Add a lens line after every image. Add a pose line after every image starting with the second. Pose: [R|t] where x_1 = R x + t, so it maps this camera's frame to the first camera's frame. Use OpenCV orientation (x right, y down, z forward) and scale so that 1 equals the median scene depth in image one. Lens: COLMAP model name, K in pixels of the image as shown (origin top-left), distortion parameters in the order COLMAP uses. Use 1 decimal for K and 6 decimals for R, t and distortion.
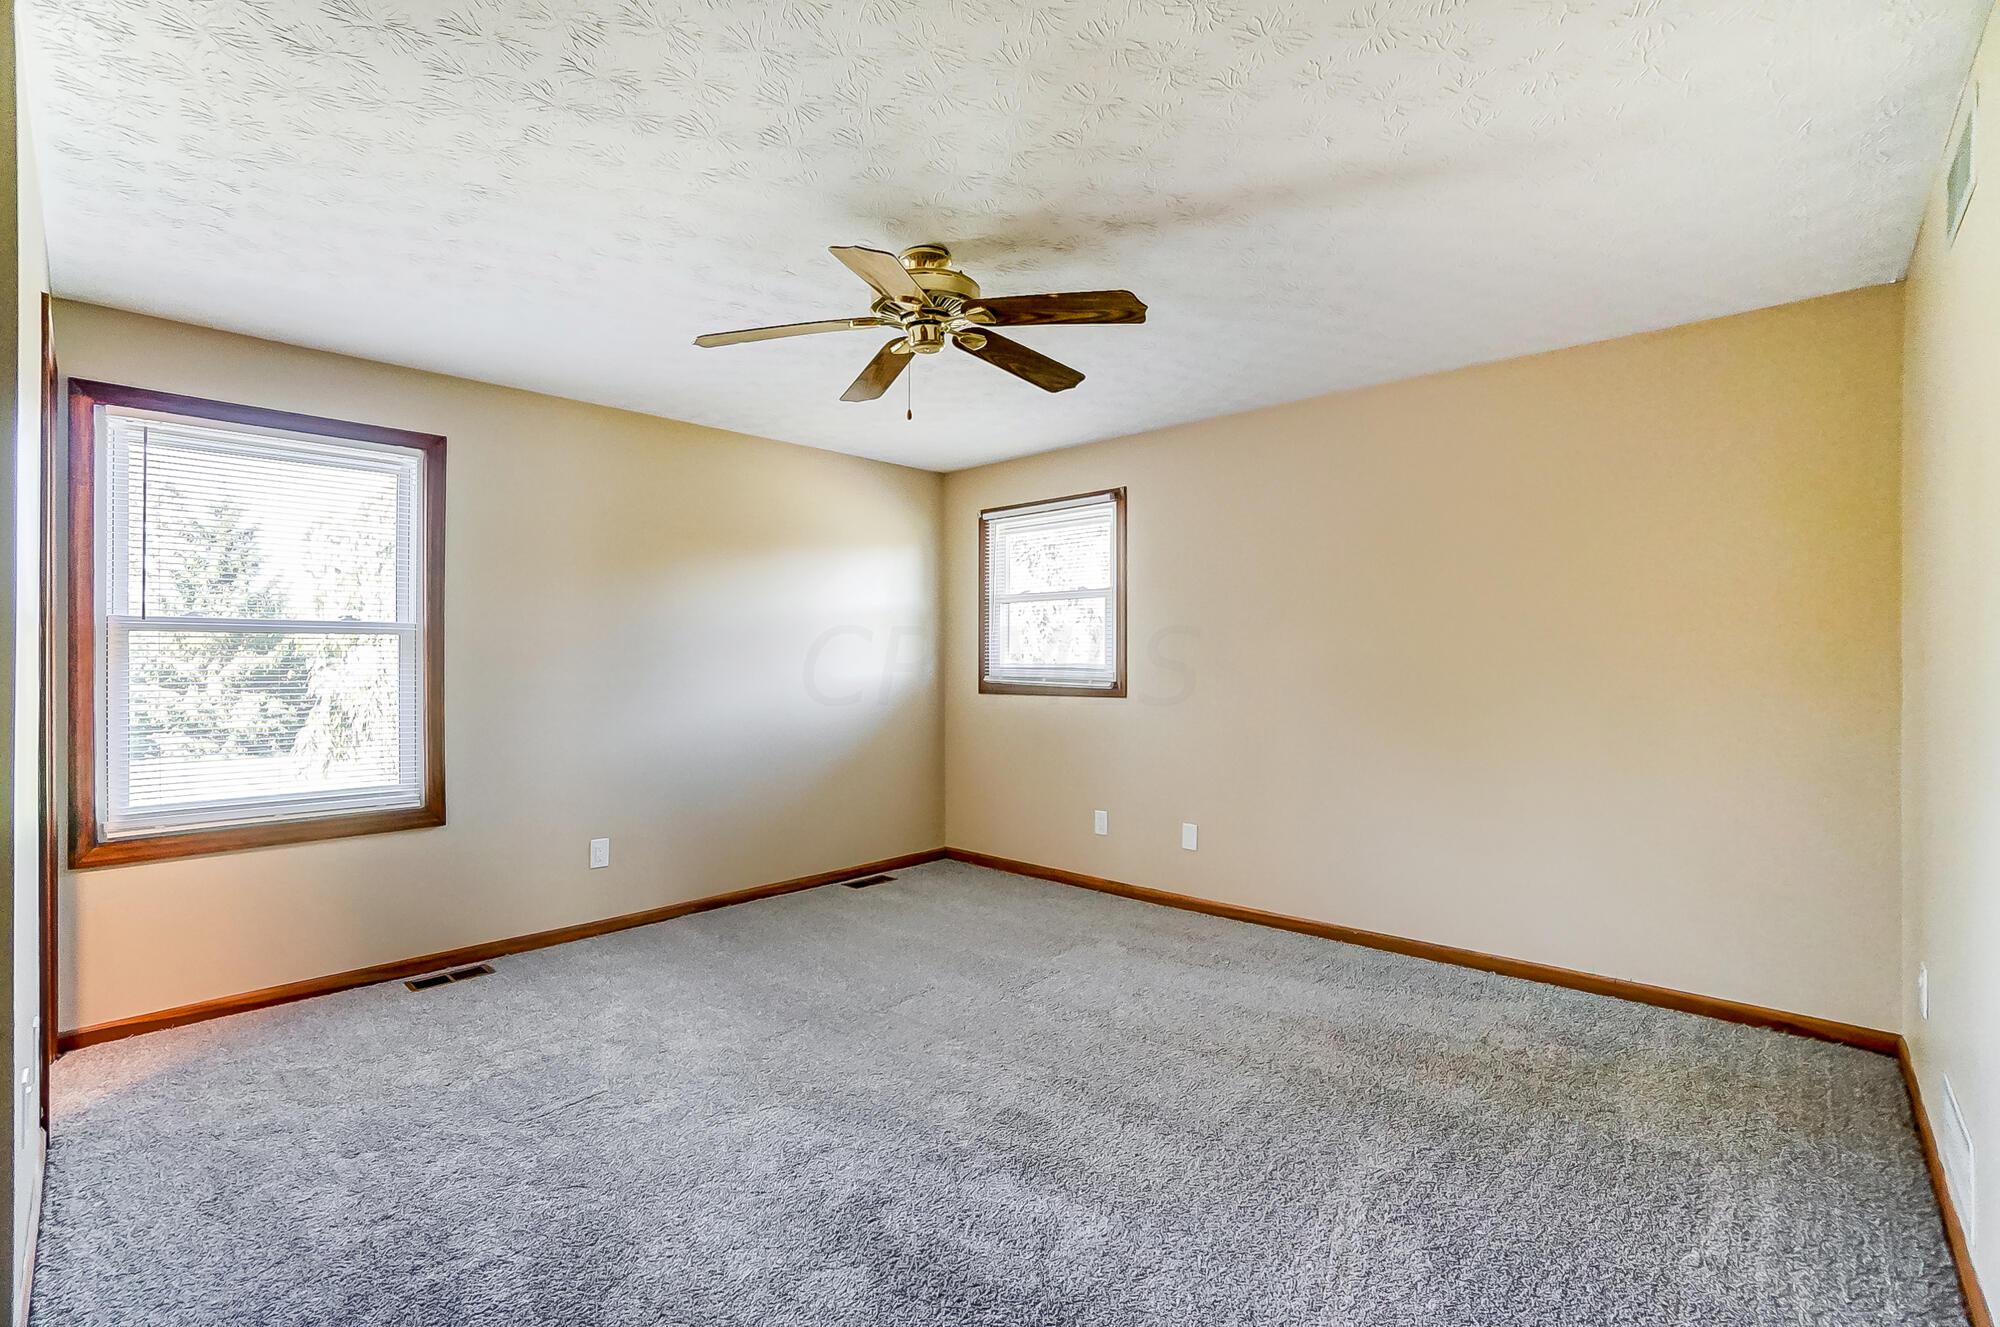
lens RADIAL K [[909.7, 0, 999.0], [0, 909.7, 640.5], [0, 0, 1]] dist [0.000952, 0.000088]
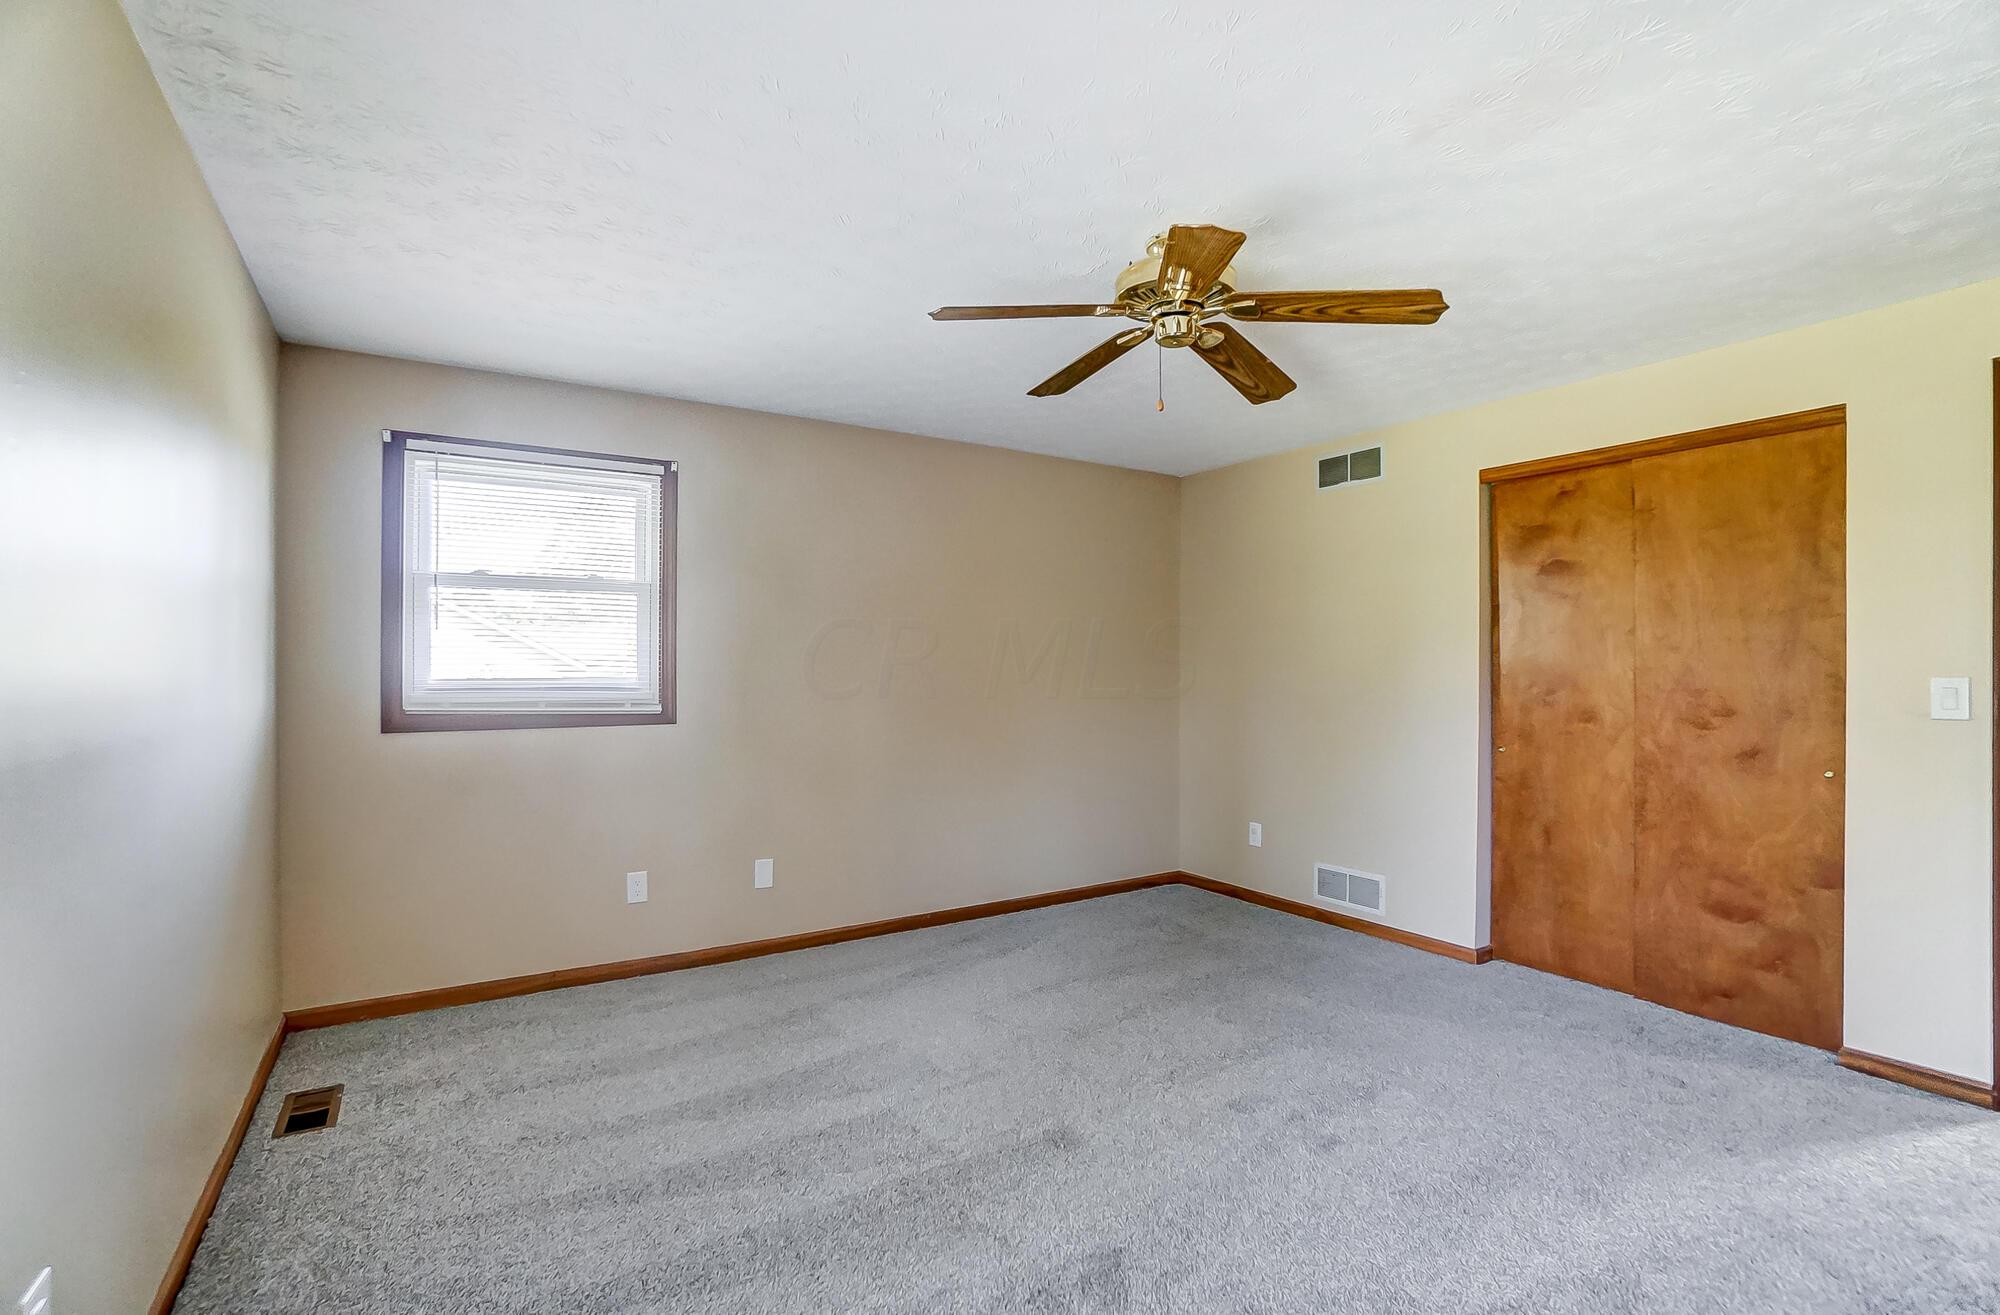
lens RADIAL K [[882.5, 0, 1000.0], [0, 882.5, 657.5], [0, 0, 1]] dist [-0.000994, -0.000014]
pose [[0.300925, 0.013006, 0.953559, -0.491143], [-0.008982, 0.999901, -0.010804, 0.012336], [-0.953605, -0.005314, 0.301012, 0.470822]]
